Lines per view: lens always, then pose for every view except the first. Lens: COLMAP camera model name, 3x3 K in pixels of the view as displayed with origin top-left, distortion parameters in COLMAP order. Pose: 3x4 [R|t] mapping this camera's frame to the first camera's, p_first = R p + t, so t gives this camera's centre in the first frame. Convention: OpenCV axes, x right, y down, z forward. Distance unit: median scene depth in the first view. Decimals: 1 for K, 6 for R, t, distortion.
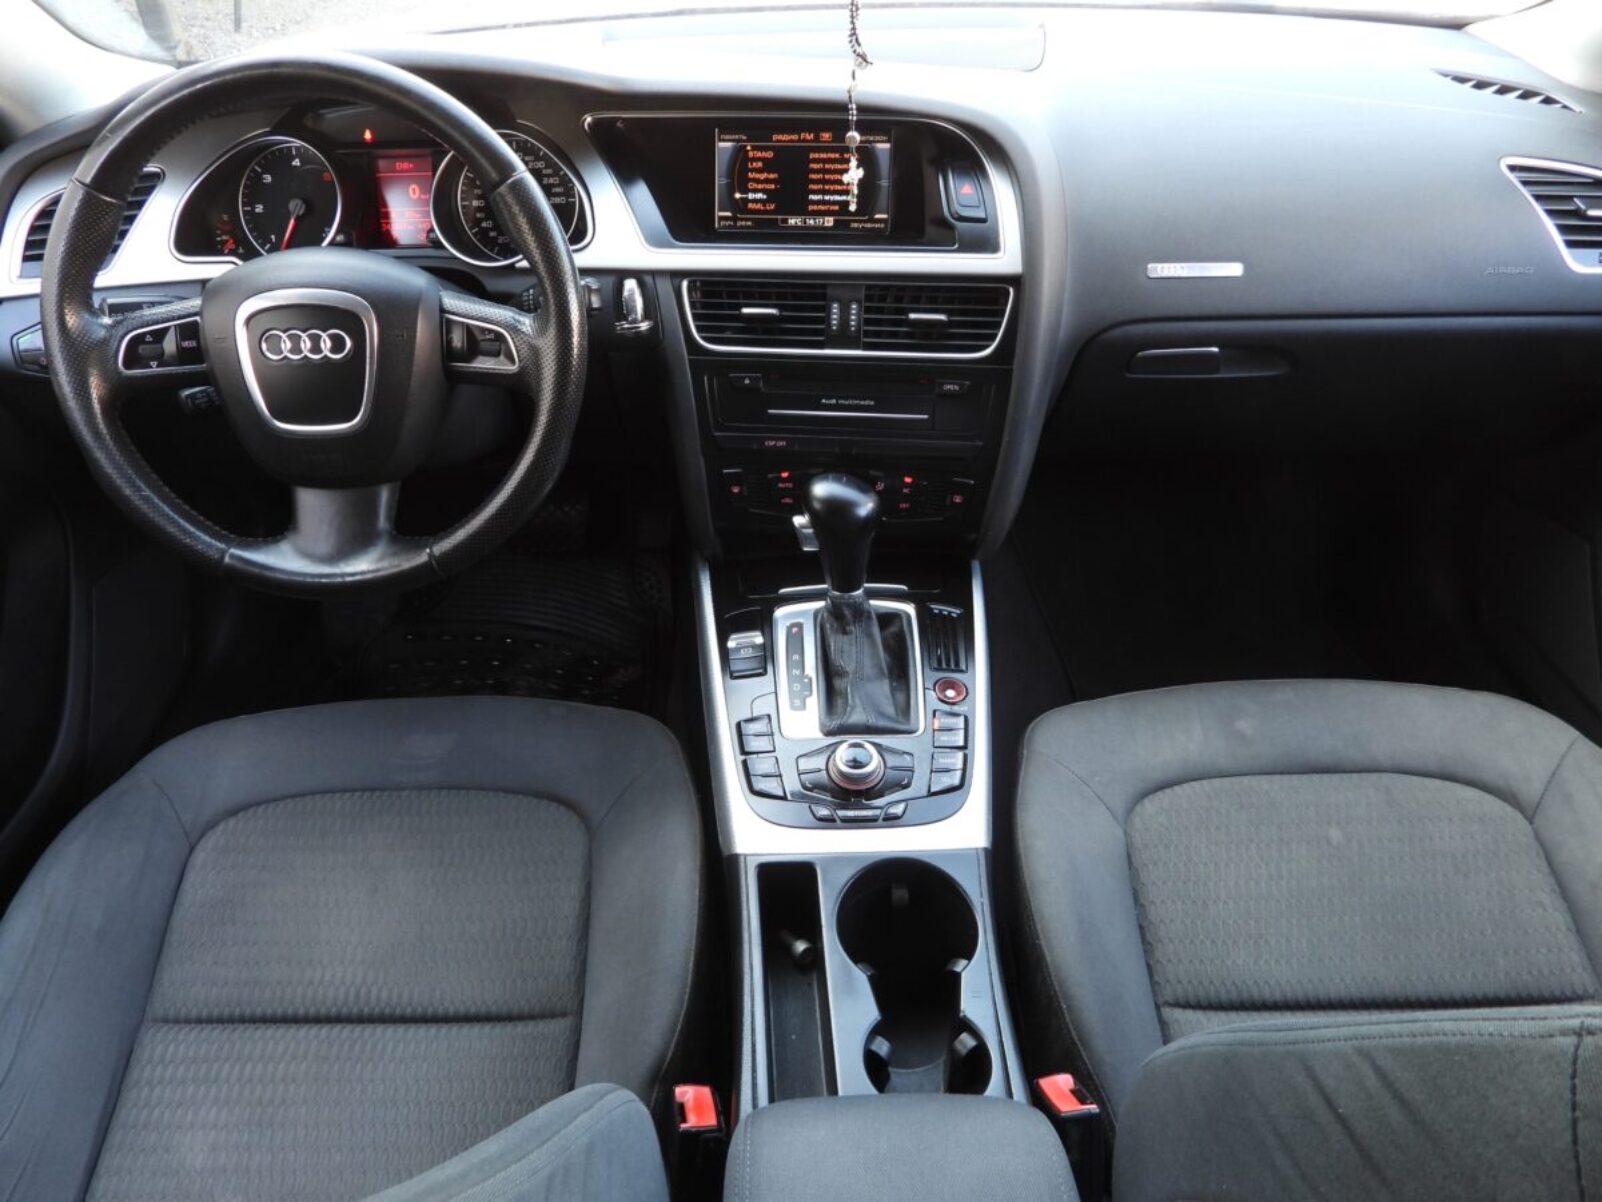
lens RADIAL K [[1215.2, 0, 809.0], [0, 1215.2, 606.1], [0, 0, 1]] dist [-0.016440, 0.003629]
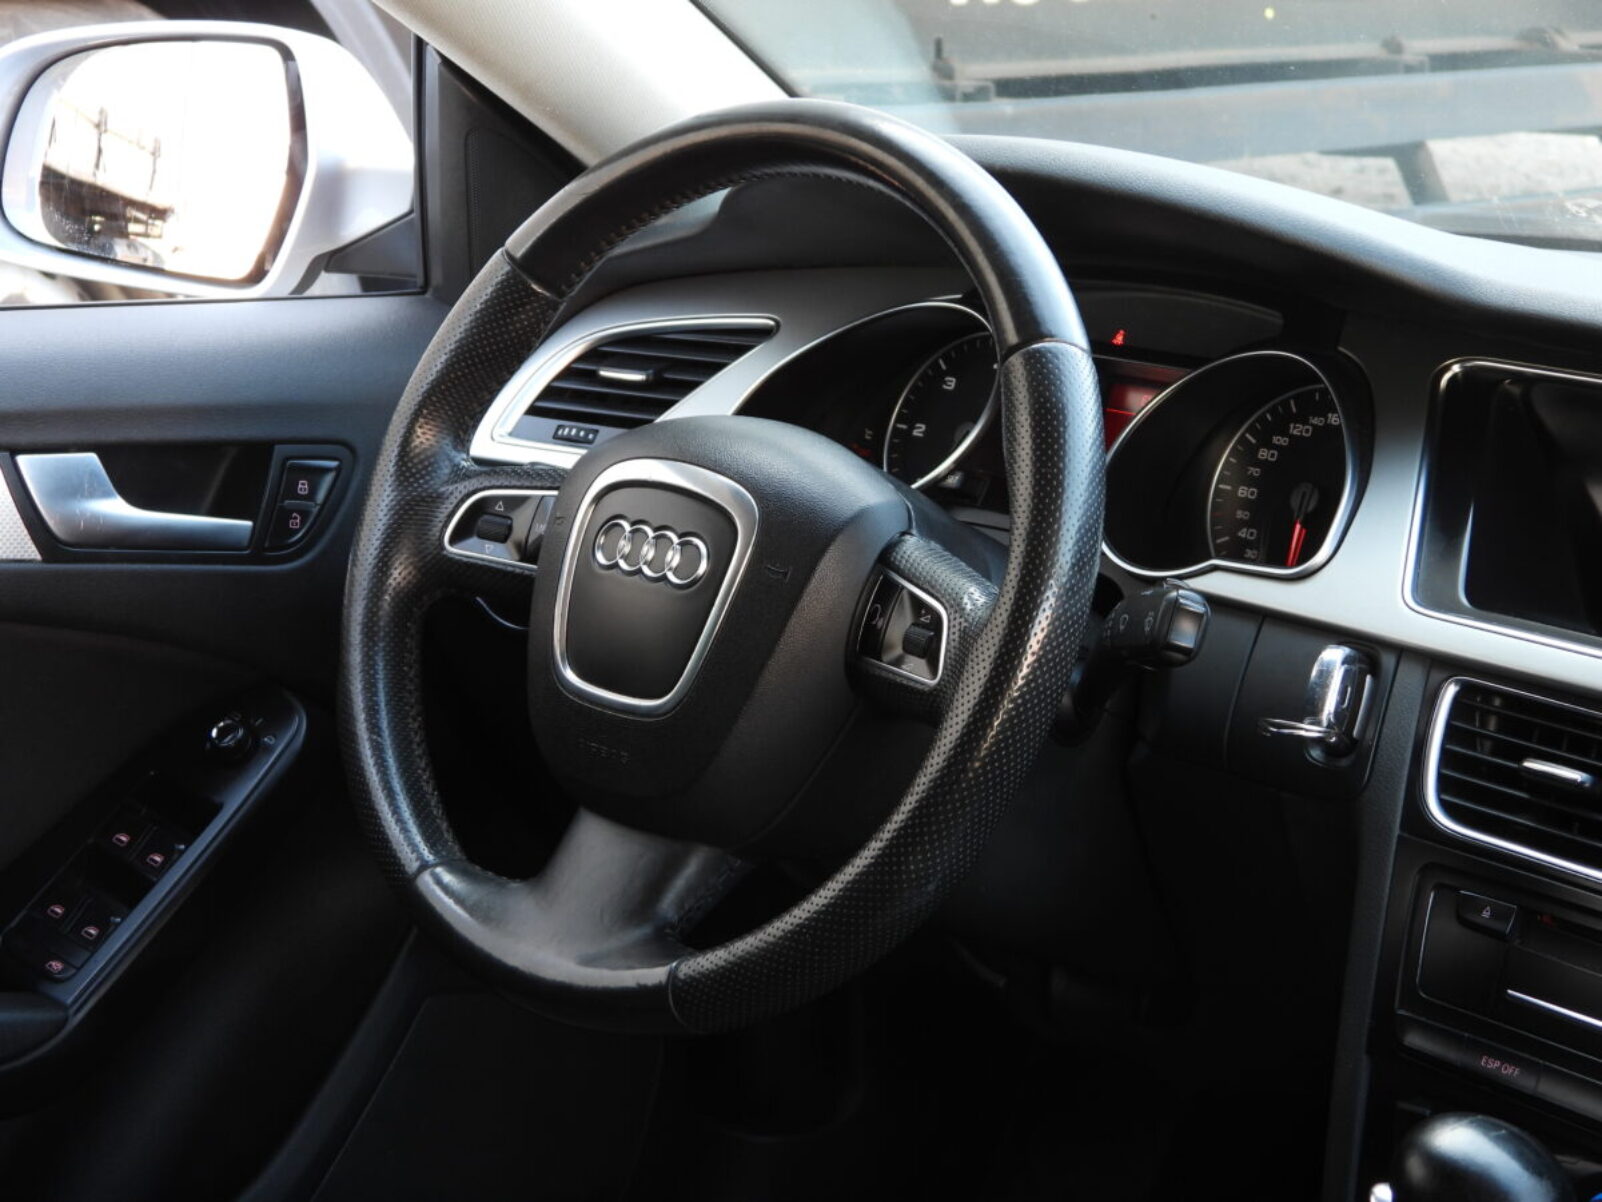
lens RADIAL K [[3340.8, 0, 807.9], [0, 3340.8, 600.4], [0, 0, 1]] dist [-0.059288, 0.000000]
pose [[0.702265, 0.190190, -0.686040, 0.584249], [-0.451122, 0.864369, -0.222162, 0.096626], [0.550739, 0.465505, 0.692815, -0.027115]]
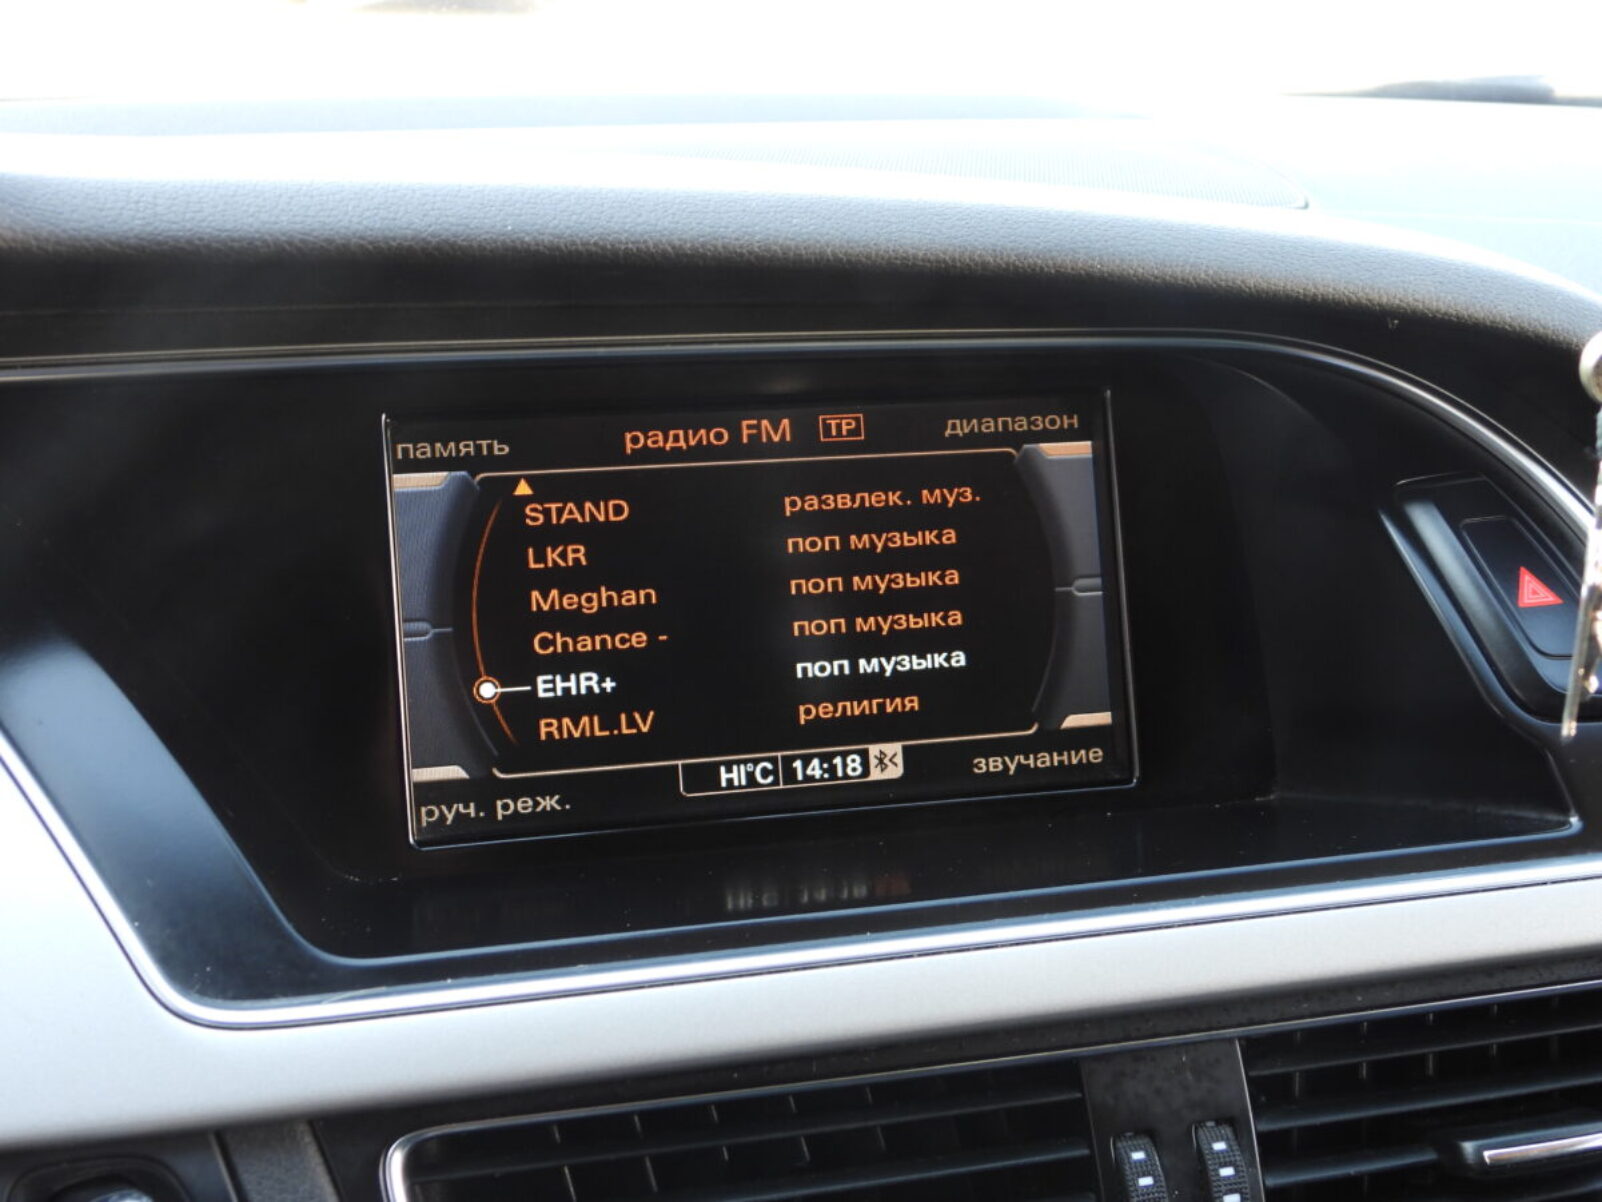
lens RADIAL K [[2202.7, 0, 804.4], [0, 2202.7, 599.6], [0, 0, 1]] dist [-0.082924, 0.000000]
pose [[0.925083, -0.073034, 0.372675, -0.162817], [0.188884, 0.939829, -0.284681, -0.236808], [-0.329460, 0.333746, 0.883216, 0.640691]]
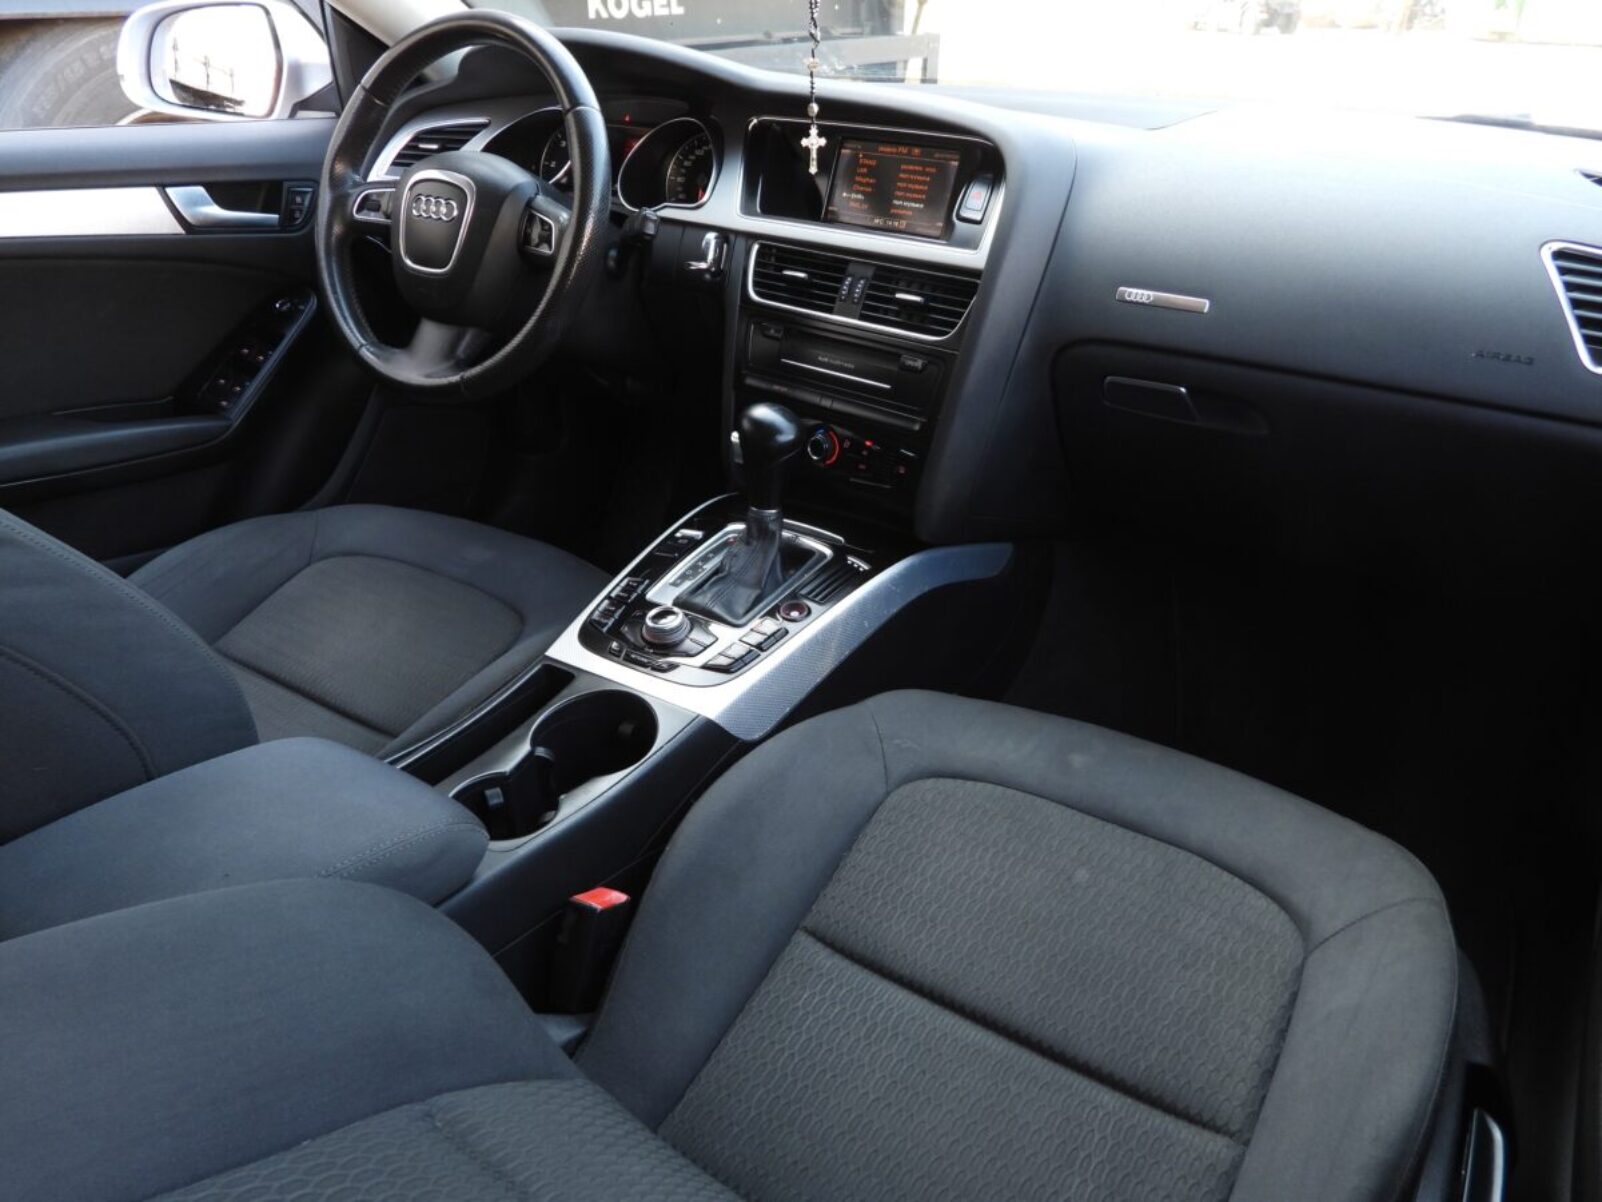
lens RADIAL K [[1215.2, 0, 808.8], [0, 1215.2, 606.3], [0, 0, 1]] dist [-0.016440, 0.003629]
pose [[0.826021, 0.283164, -0.487347, 0.623195], [-0.352877, 0.934028, -0.055403, 0.115216], [0.439507, 0.217737, 0.871449, 0.052960]]
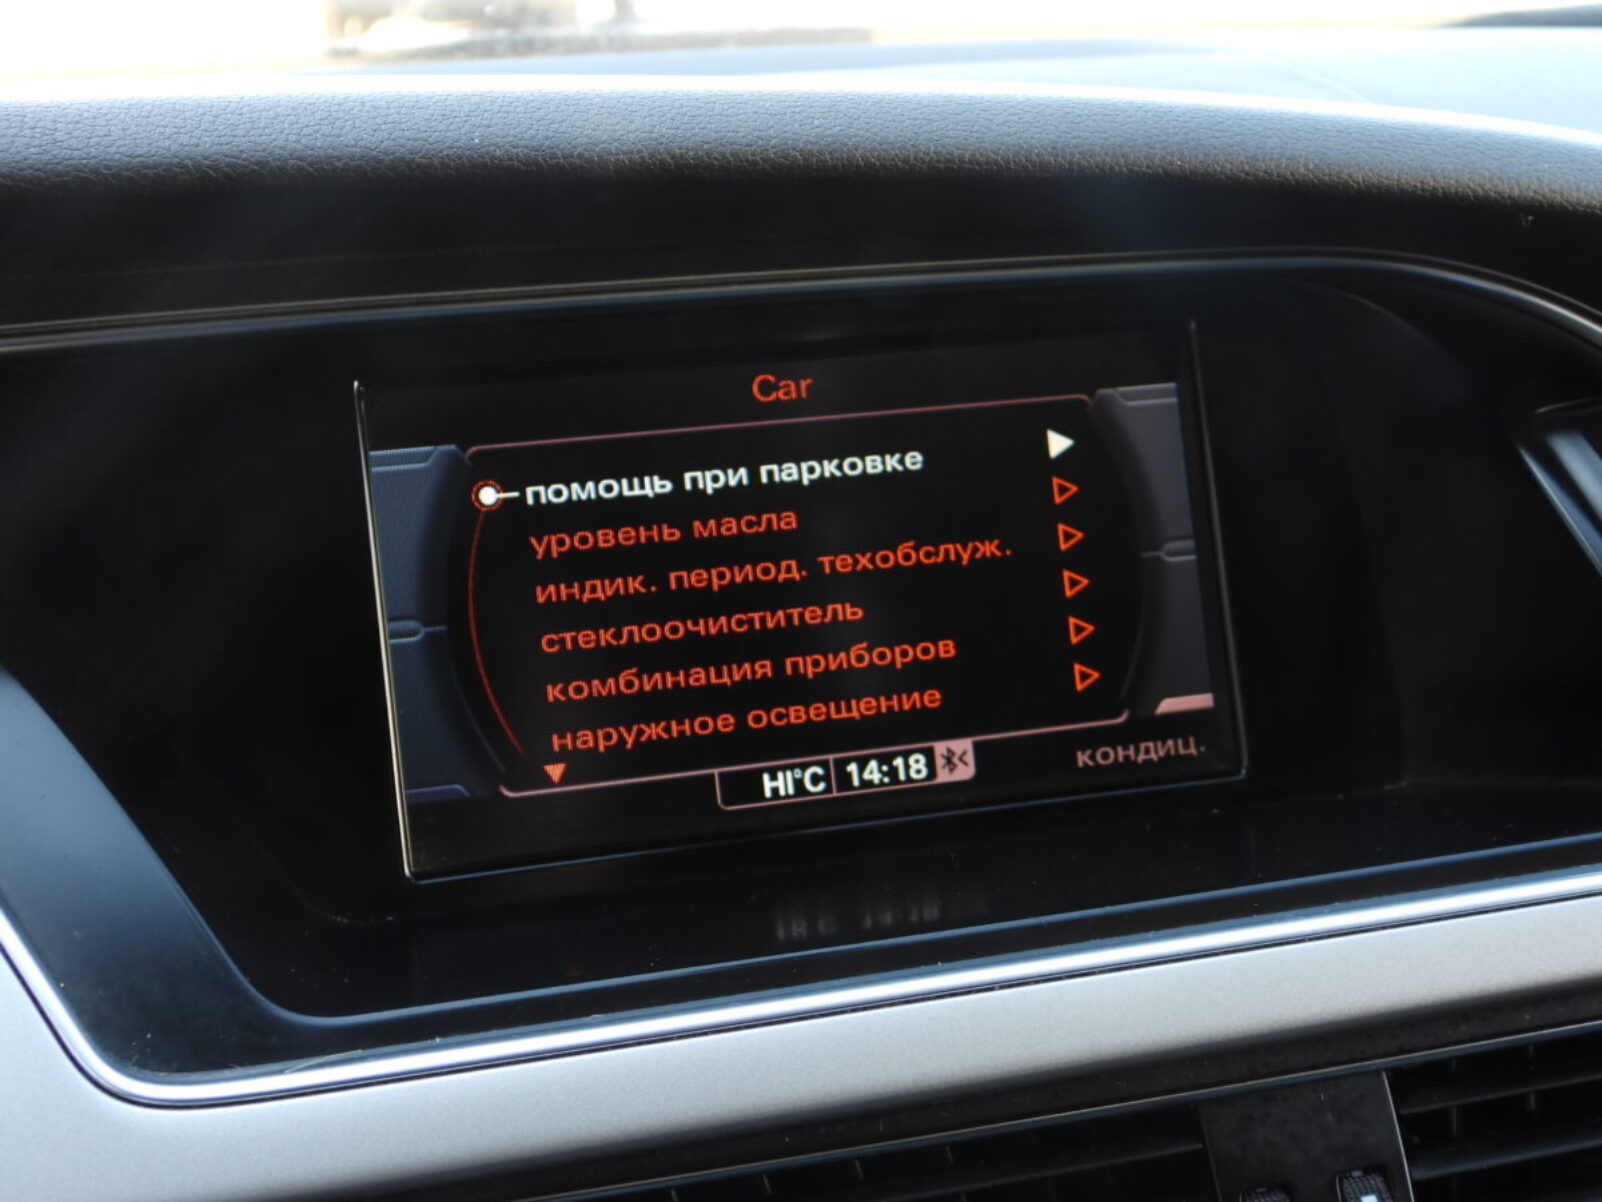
lens RADIAL K [[2202.7, 0, 802.9], [0, 2202.7, 601.1], [0, 0, 1]] dist [-0.082924, 0.000000]
pose [[0.933039, -0.109690, 0.342646, -0.137646], [0.218915, 0.928882, -0.298756, -0.246368], [-0.285507, 0.353762, 0.890696, 0.694173]]
